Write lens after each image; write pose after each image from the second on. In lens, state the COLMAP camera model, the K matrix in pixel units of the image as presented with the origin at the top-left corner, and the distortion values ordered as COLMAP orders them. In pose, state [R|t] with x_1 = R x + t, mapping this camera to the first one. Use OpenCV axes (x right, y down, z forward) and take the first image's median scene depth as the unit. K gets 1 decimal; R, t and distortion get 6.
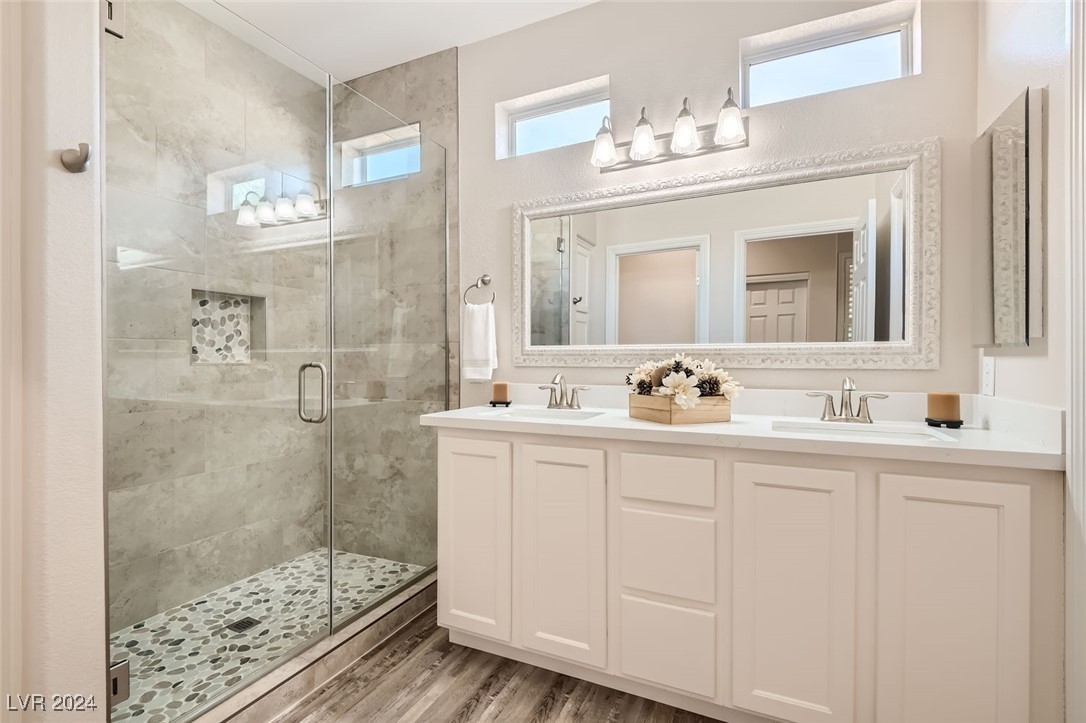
lens RADIAL K [[500.8, 0, 540.7], [0, 500.8, 367.5], [0, 0, 1]] dist [0.011682, -0.009513]
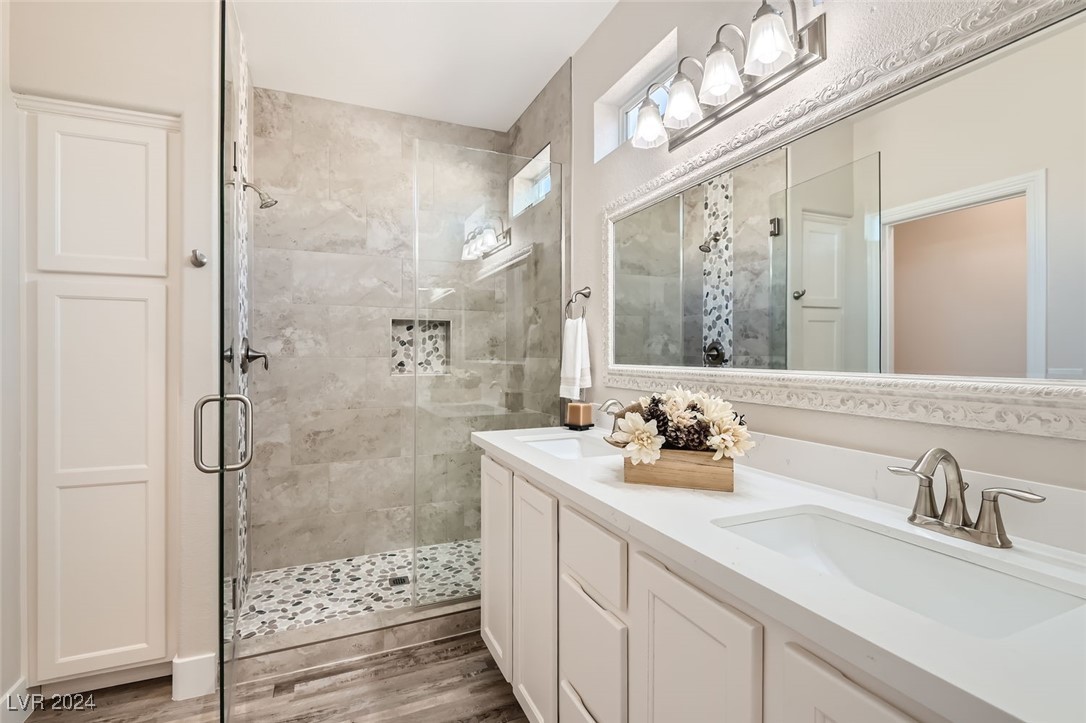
lens RADIAL K [[500.8, 0, 539.2], [0, 500.8, 357.0], [0, 0, 1]] dist [0.011682, -0.009513]
pose [[0.749029, 0.003812, -0.662526, 0.483230], [-0.010668, 0.999923, -0.006308, -0.050182], [0.662451, 0.011793, 0.749012, 0.254085]]
